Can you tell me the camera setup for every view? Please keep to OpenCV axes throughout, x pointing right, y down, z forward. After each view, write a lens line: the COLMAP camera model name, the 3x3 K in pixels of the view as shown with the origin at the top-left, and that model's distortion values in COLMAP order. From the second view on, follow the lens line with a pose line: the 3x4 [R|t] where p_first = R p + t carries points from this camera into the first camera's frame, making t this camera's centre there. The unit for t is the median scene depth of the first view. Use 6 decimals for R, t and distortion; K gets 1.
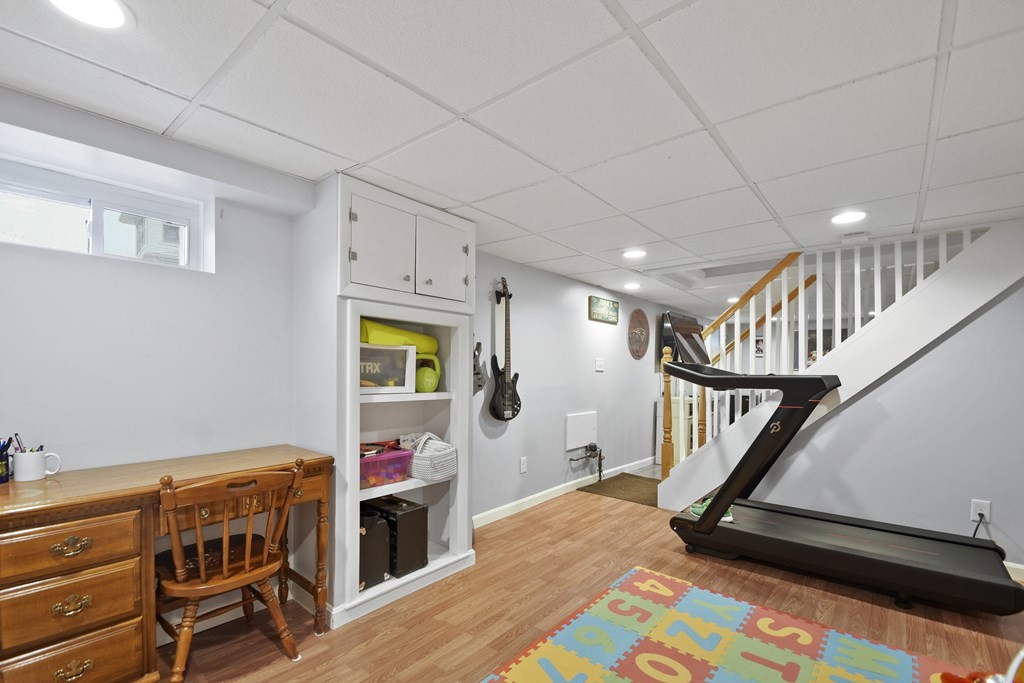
lens RADIAL K [[453.2, 0, 515.0], [0, 453.2, 370.5], [0, 0, 1]] dist [-0.000378, -0.000583]
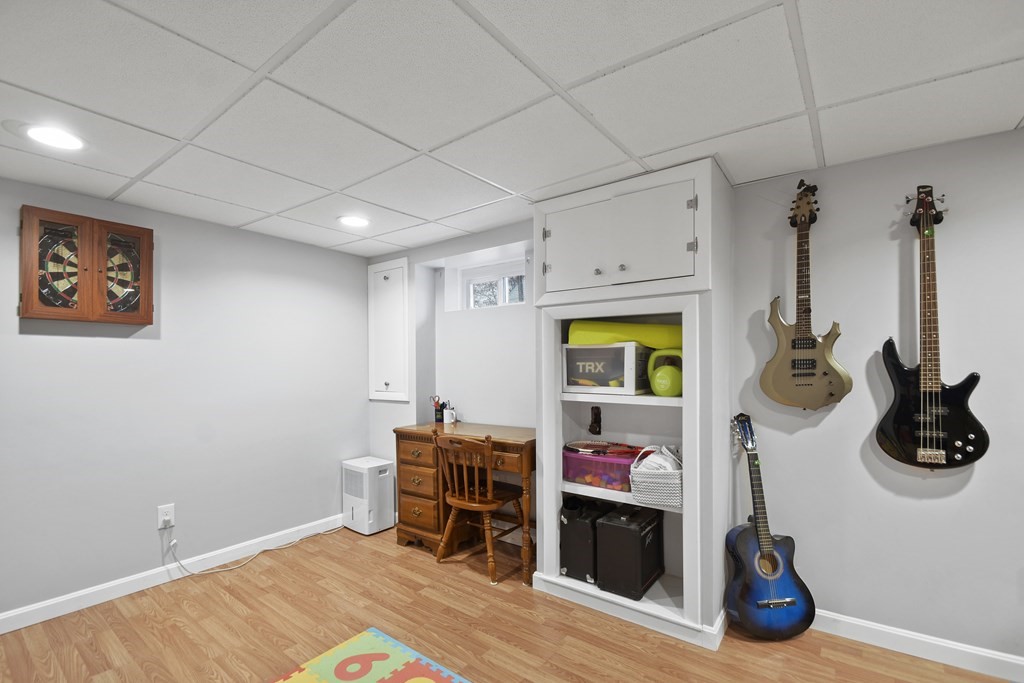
lens RADIAL K [[453.2, 0, 515.0], [0, 453.2, 370.5], [0, 0, 1]] dist [-0.000378, -0.000583]
pose [[0.052474, -0.009071, -0.998581, 0.580708], [-0.000995, 0.999958, -0.009136, 0.008746], [0.998622, 0.001473, 0.052462, 0.656408]]
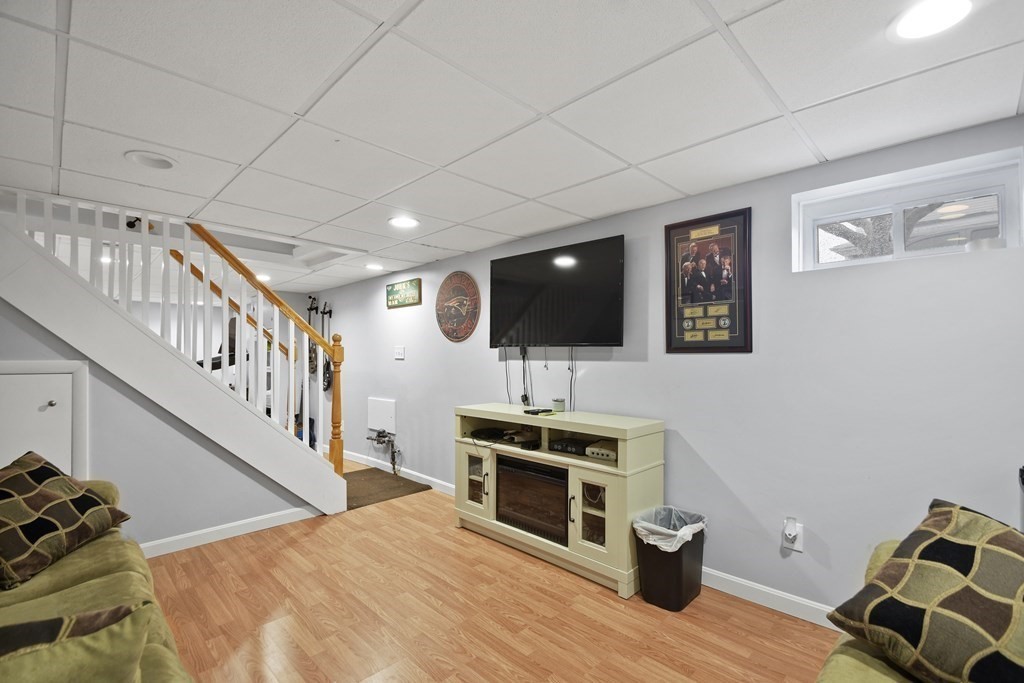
lens RADIAL K [[462.5, 0, 511.4], [0, 462.5, 359.7], [0, 0, 1]] dist [0.002167, 0.000178]
pose [[-0.082756, -0.018589, -0.996396, 2.198262], [-0.002768, 0.999826, -0.018423, 0.038233], [0.996566, 0.001233, -0.082793, 2.546872]]
